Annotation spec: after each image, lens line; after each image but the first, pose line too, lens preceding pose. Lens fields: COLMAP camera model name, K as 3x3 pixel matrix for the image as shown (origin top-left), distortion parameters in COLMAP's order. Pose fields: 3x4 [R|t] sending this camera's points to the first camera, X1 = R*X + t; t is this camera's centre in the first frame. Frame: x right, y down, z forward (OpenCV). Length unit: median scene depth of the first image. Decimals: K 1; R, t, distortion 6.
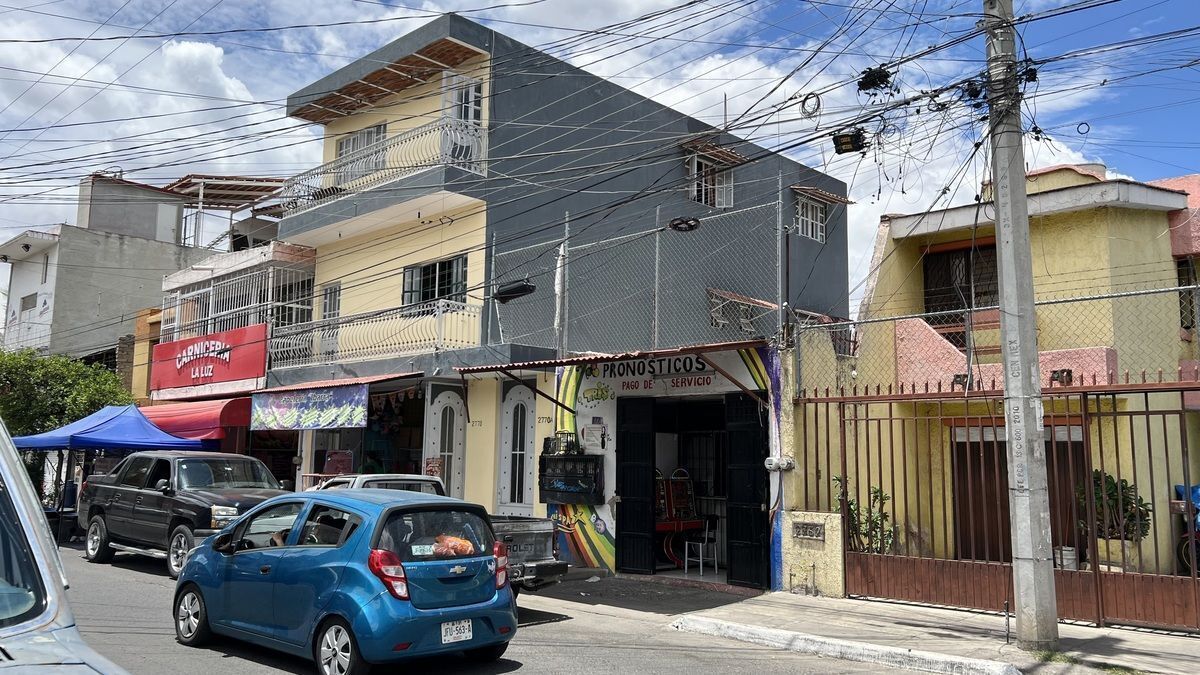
lens RADIAL K [[913.5, 0, 608.2], [0, 913.5, 335.6], [0, 0, 1]] dist [0.050741, -0.001748]
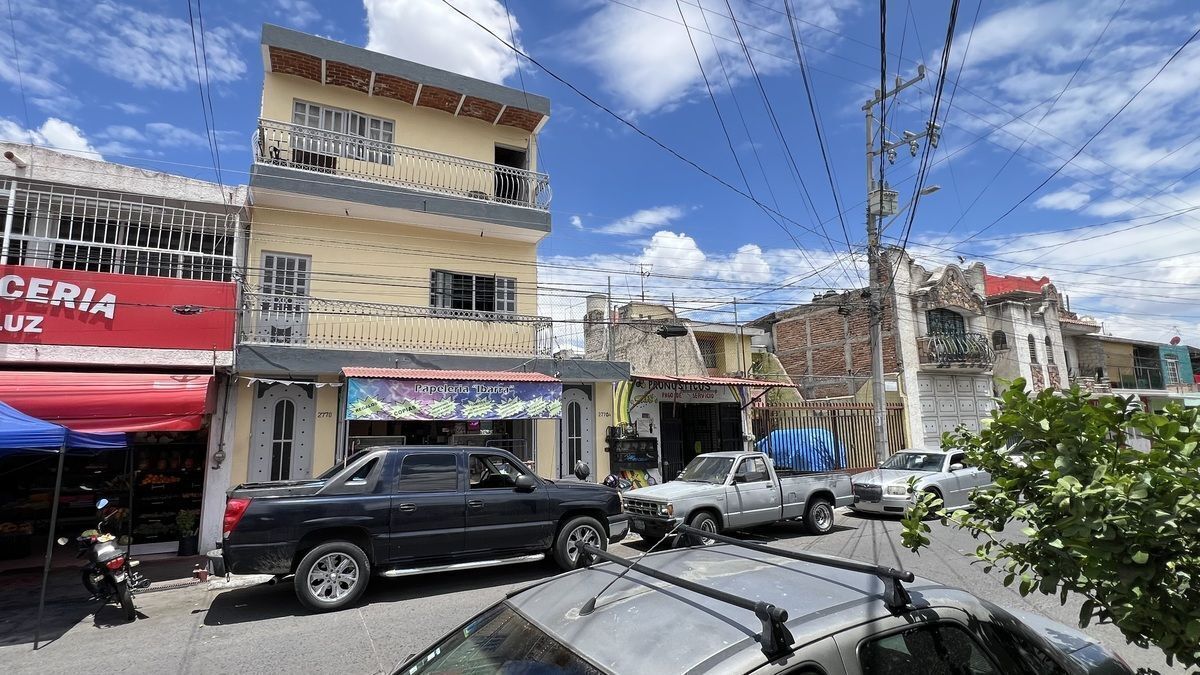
lens RADIAL K [[582.1, 0, 598.3], [0, 582.1, 337.1], [0, 0, 1]] dist [-0.009497, 0.000900]
pose [[0.331339, 0.135833, 0.933683, -0.955667], [-0.101880, 0.988947, -0.107719, 0.070900], [-0.937995, -0.059432, 0.341516, 0.697105]]
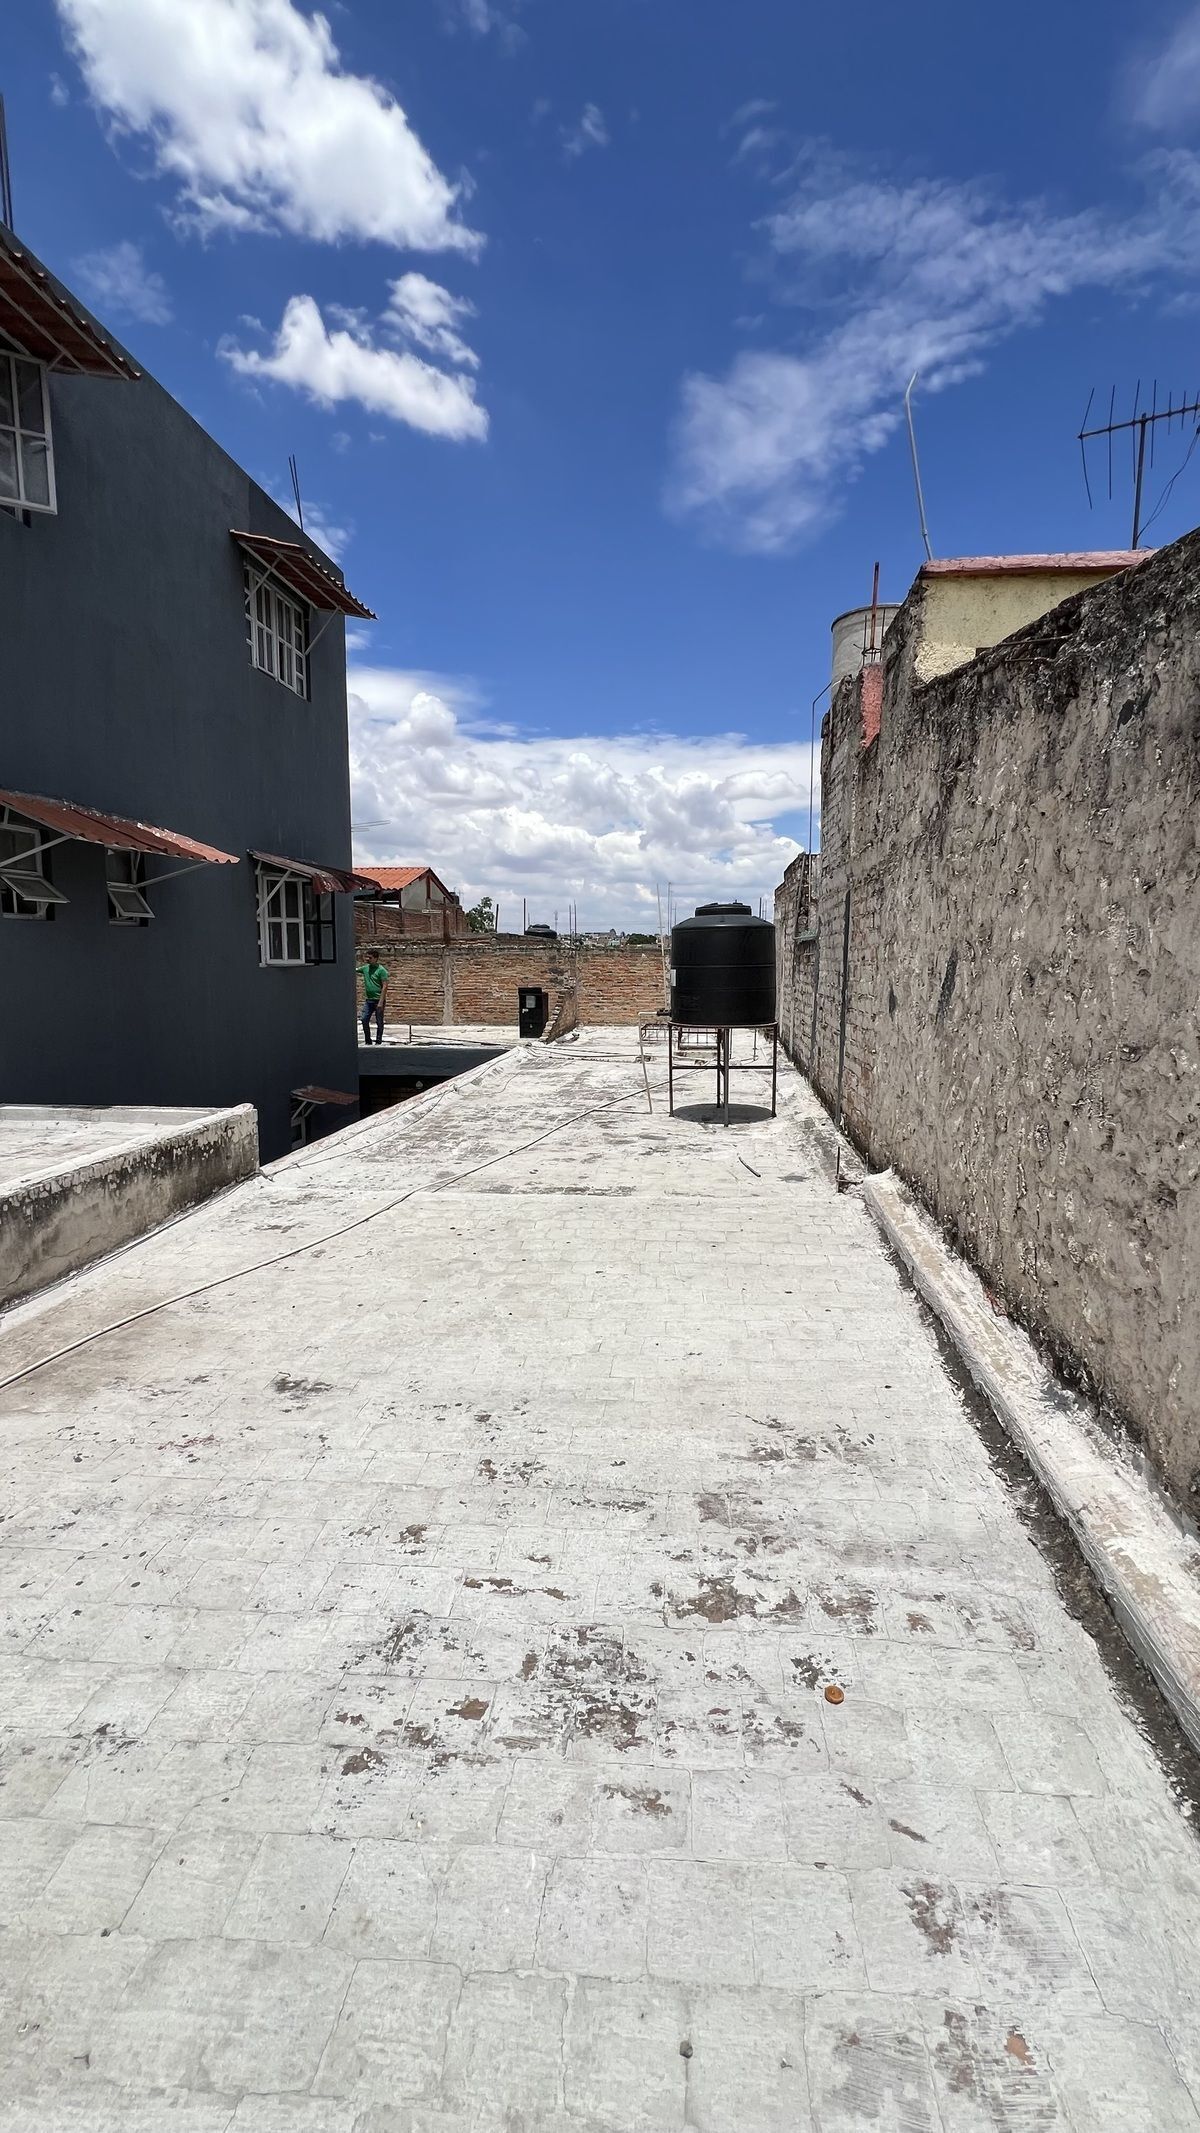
lens RADIAL K [[832.7, 0, 602.8], [0, 832.7, 1056.1], [0, 0, 1]] dist [-0.004834, -0.000090]
pose [[0.785129, -0.093143, 0.612288, 0.133658], [-0.077968, 0.965896, 0.246913, -0.069677], [-0.614405, -0.241598, 0.751091, 0.910687]]
